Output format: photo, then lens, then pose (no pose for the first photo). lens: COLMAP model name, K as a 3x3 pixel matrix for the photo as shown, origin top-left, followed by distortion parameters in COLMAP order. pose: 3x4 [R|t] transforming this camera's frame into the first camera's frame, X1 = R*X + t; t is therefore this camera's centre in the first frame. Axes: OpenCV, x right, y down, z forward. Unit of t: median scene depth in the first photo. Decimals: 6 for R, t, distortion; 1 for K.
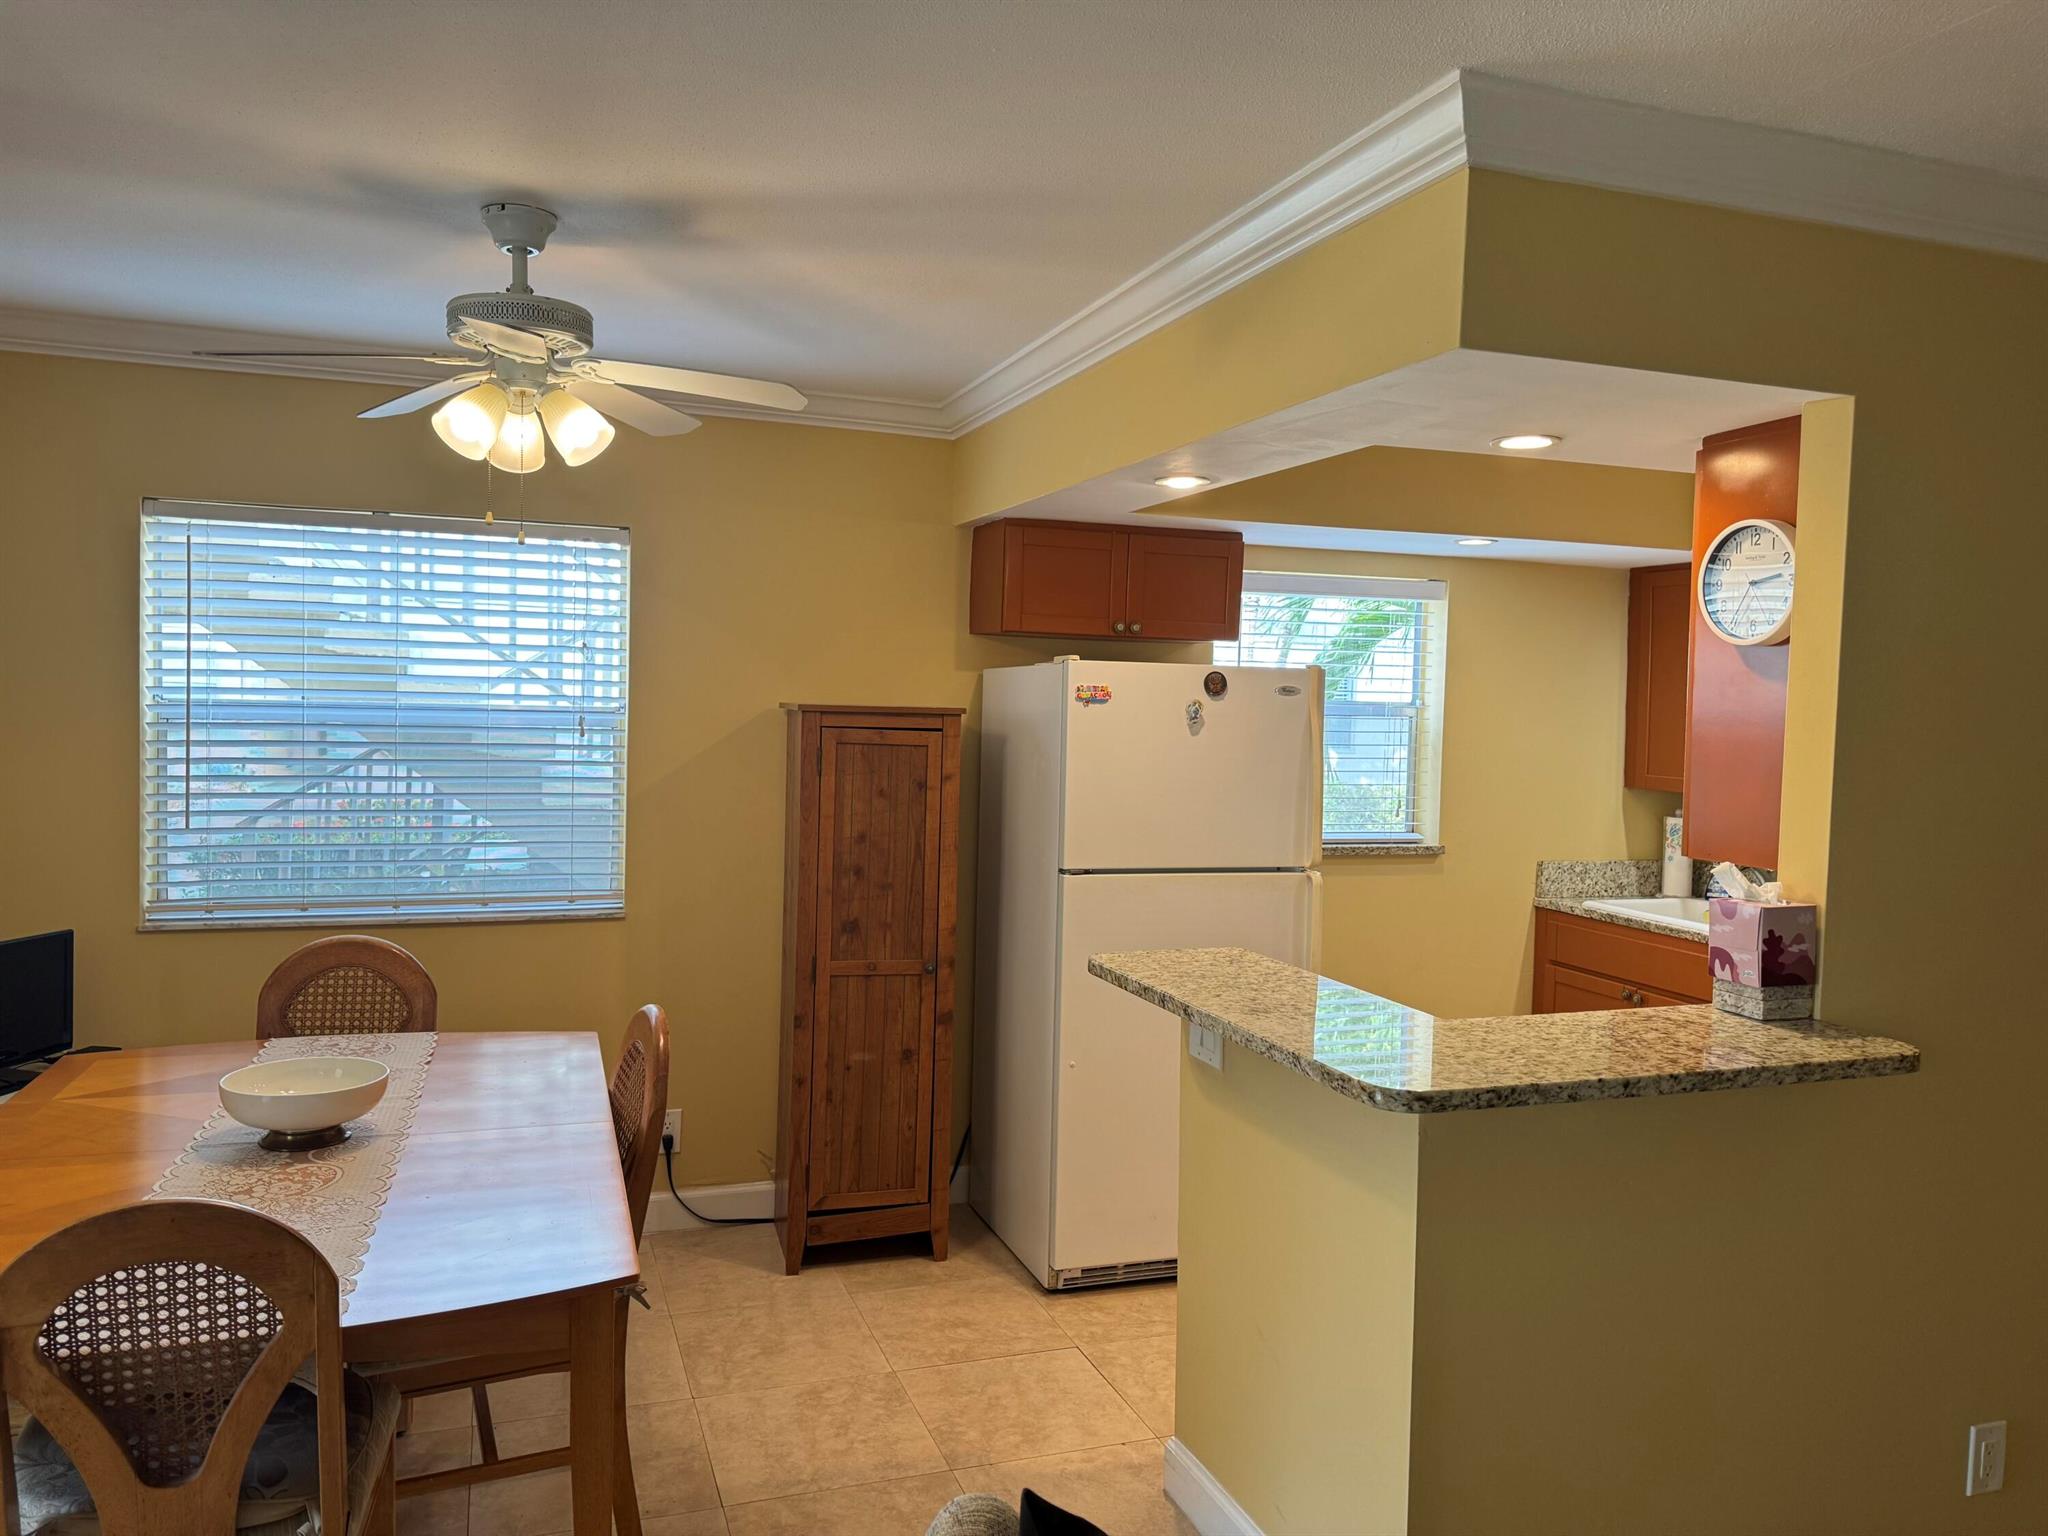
lens RADIAL K [[1442.2, 0, 1038.3], [0, 1442.2, 733.7], [0, 0, 1]] dist [0.075322, -0.094918]
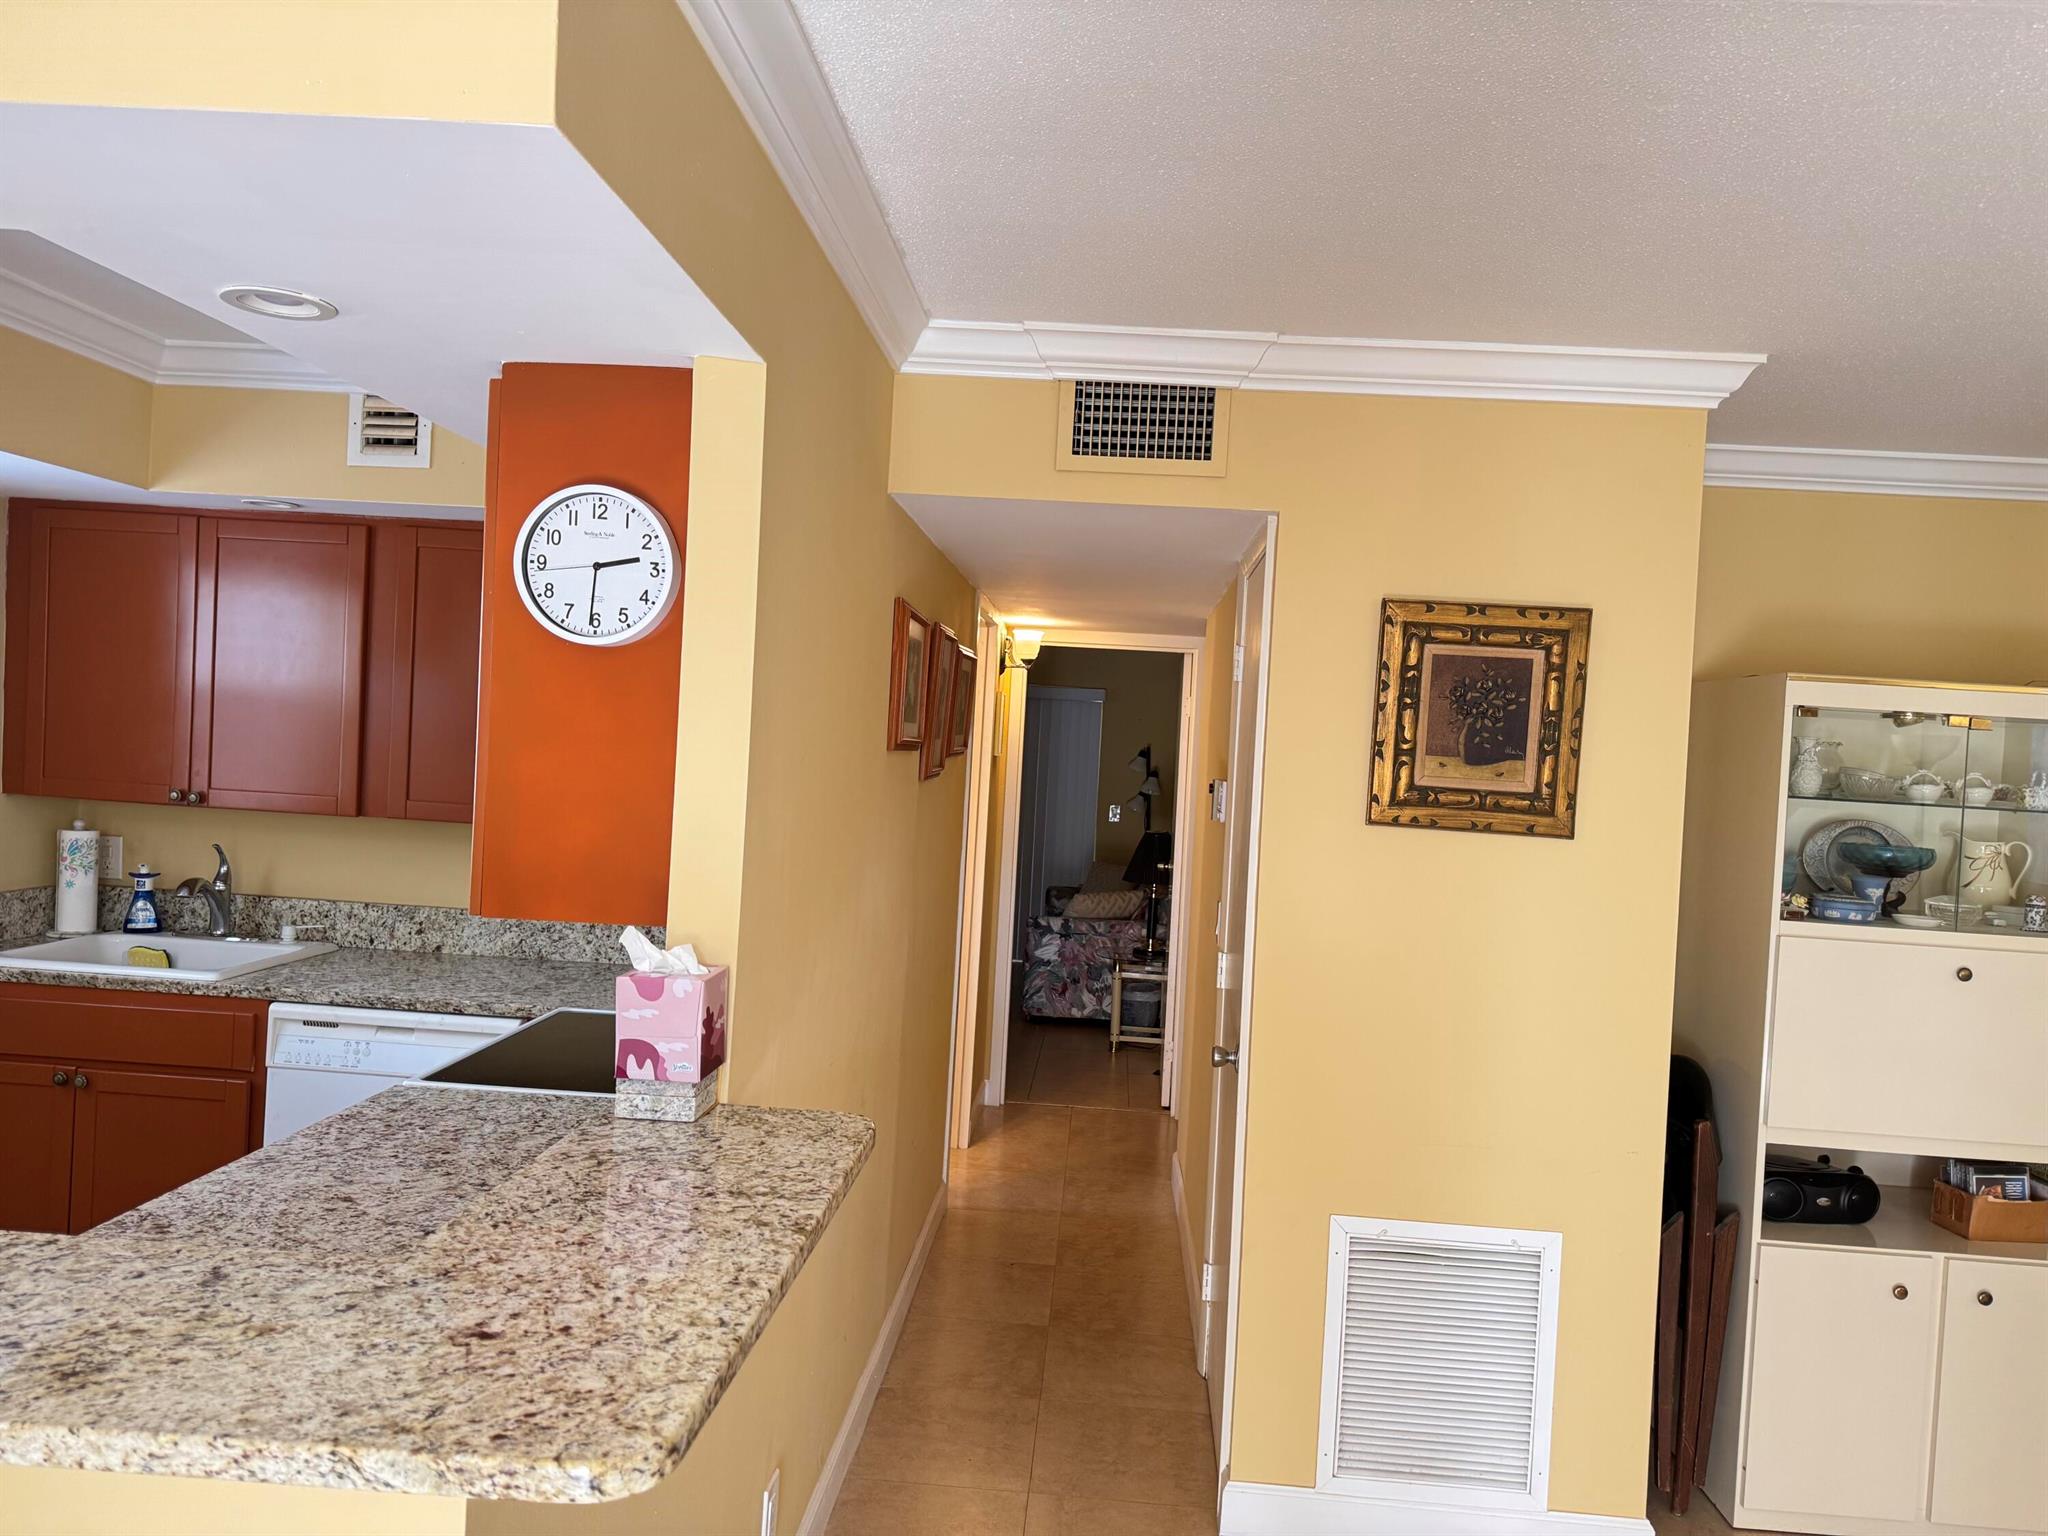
lens RADIAL K [[1442.2, 0, 1041.6], [0, 1442.2, 752.5], [0, 0, 1]] dist [0.075322, -0.094918]
pose [[0.404316, -0.017409, 0.914453, -0.096727], [-0.016277, 0.999524, 0.026226, -0.018926], [-0.914474, -0.025488, 0.403840, 0.327899]]
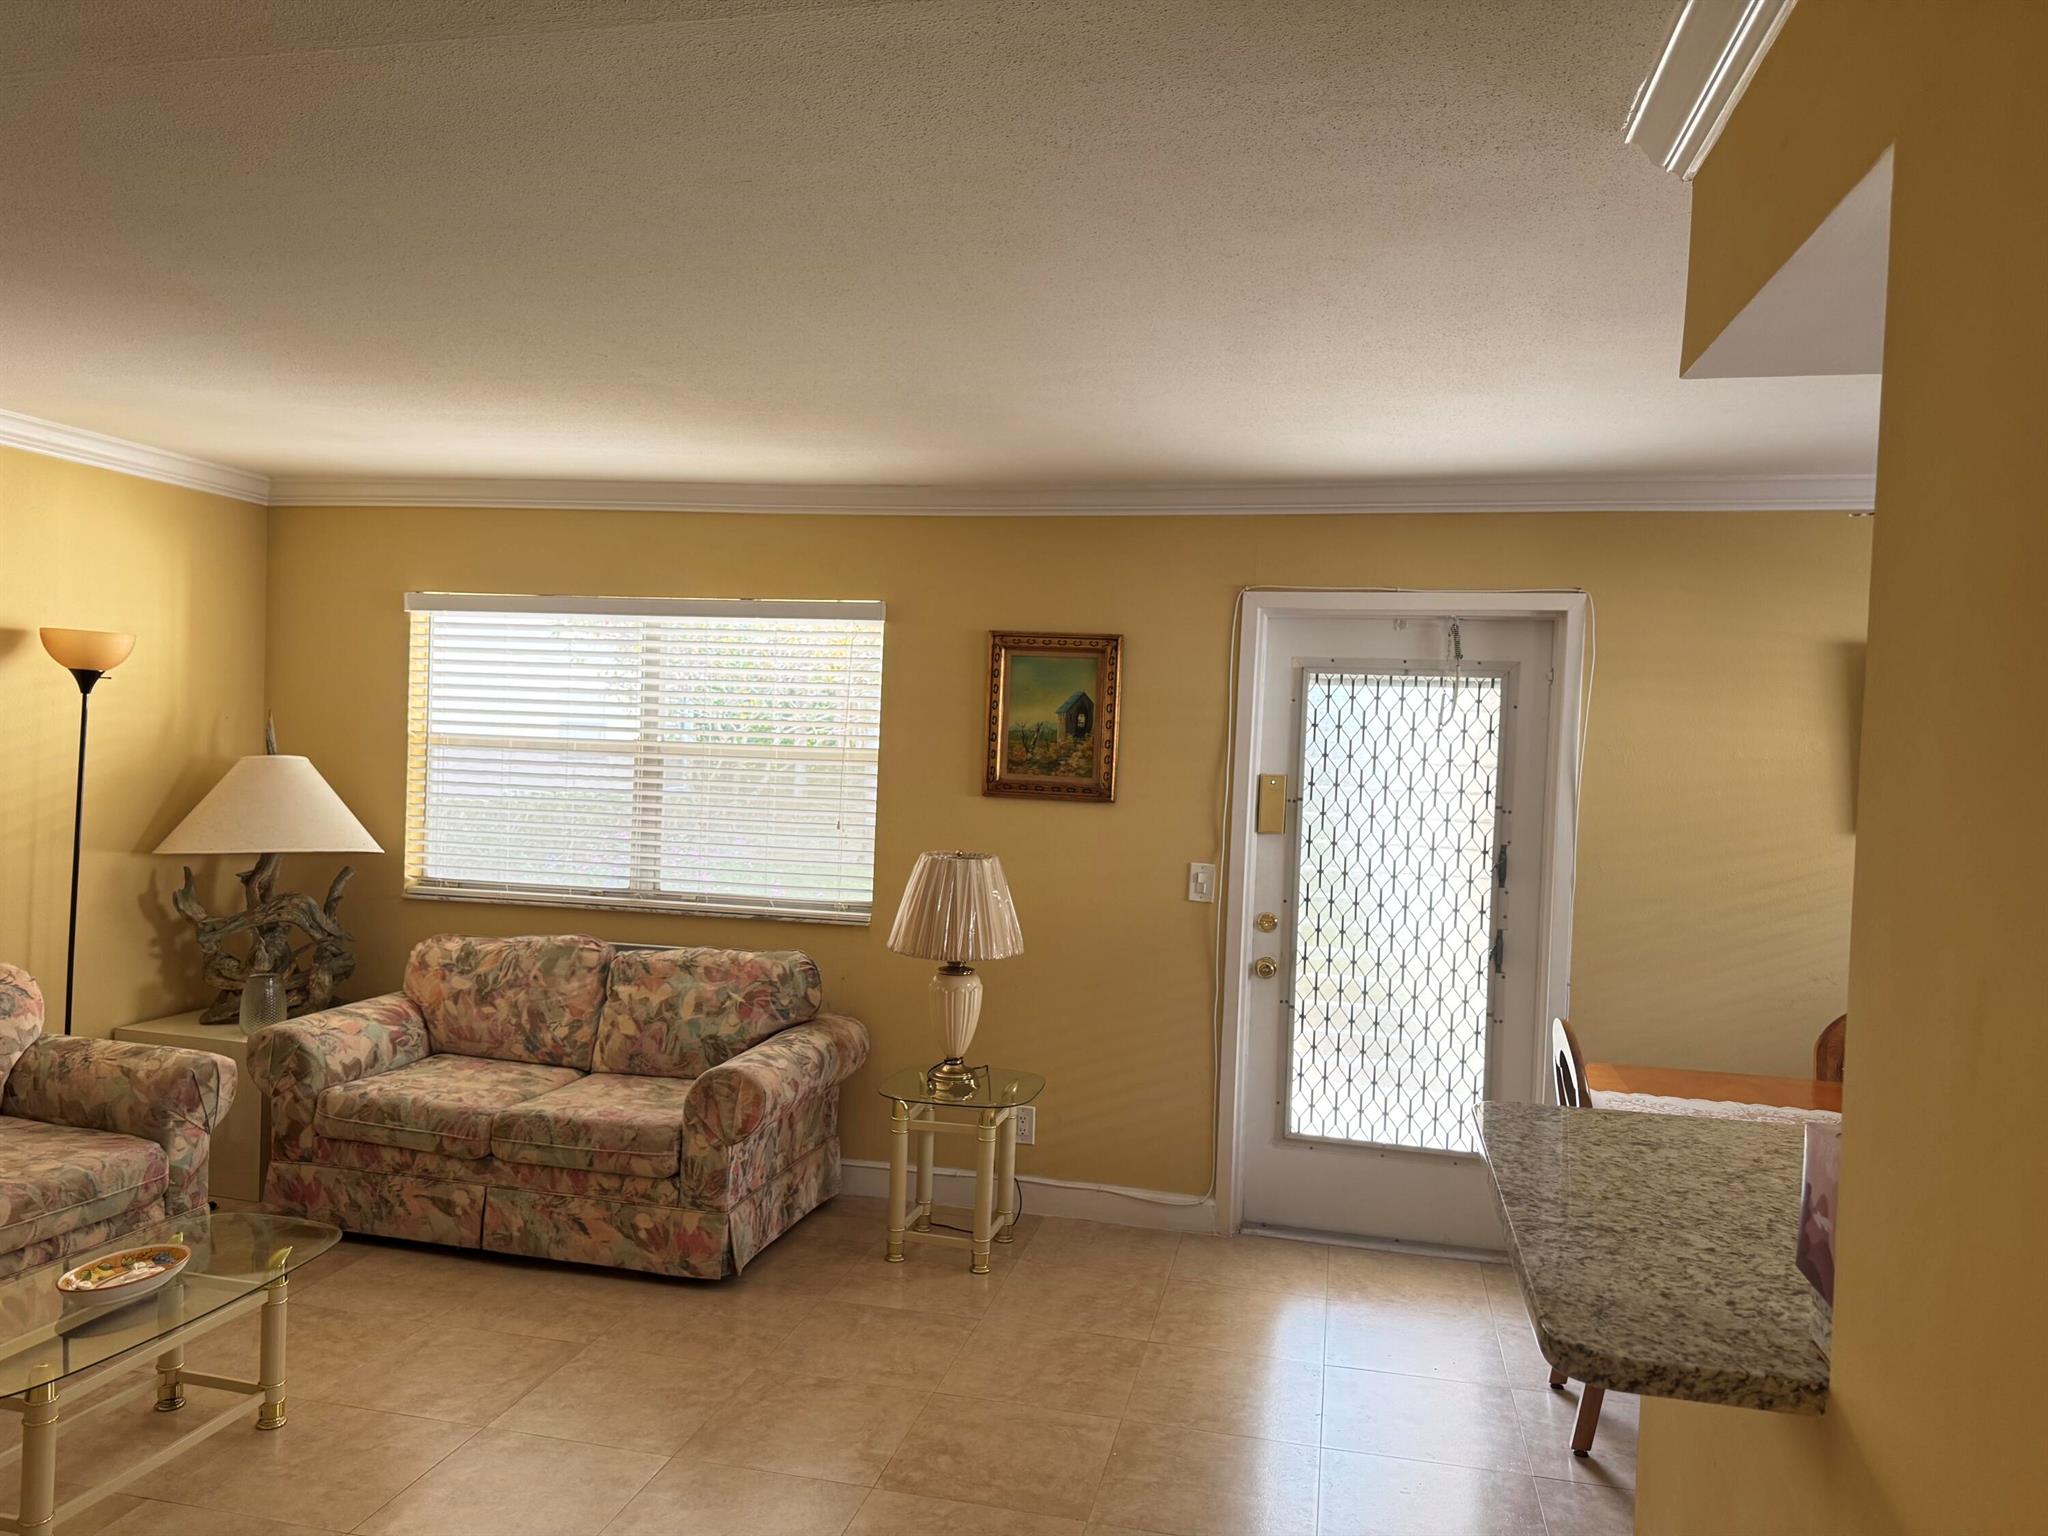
lens RADIAL K [[1442.2, 0, 1035.3], [0, 1442.2, 773.9], [0, 0, 1]] dist [0.075322, -0.094918]
pose [[-0.540248, -0.033233, -0.840849, 0.737490], [-0.080306, 0.996696, 0.012205, 0.002646], [0.837665, 0.074119, -0.541132, 0.674315]]
